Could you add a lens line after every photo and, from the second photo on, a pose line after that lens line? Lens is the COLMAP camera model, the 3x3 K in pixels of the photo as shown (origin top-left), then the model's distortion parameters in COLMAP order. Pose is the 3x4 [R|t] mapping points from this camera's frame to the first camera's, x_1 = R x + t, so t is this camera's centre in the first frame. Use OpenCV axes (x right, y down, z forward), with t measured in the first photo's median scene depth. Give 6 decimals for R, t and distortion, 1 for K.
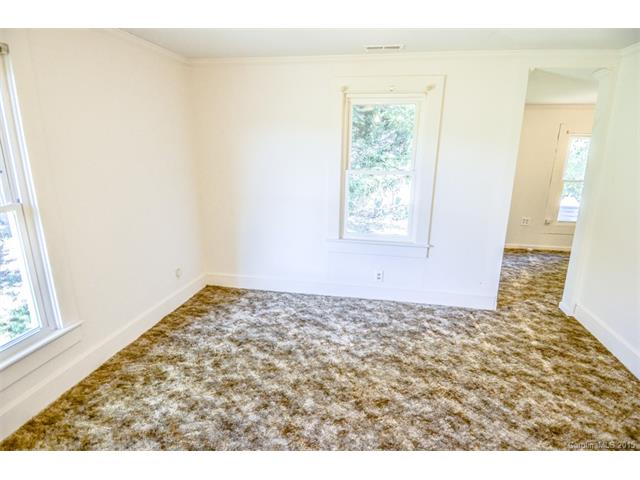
lens RADIAL K [[330.9, 0, 321.8], [0, 330.9, 239.2], [0, 0, 1]] dist [0.047924, -0.052744]
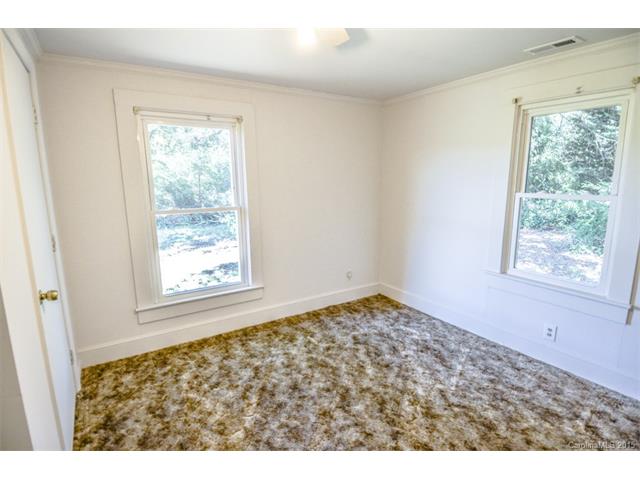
lens RADIAL K [[330.9, 0, 321.8], [0, 330.9, 239.2], [0, 0, 1]] dist [0.047924, -0.052744]
pose [[0.675661, 0.115139, -0.728165, 0.439205], [-0.175314, 0.984488, -0.007004, -0.000881], [0.716063, 0.132390, 0.685366, 0.096664]]
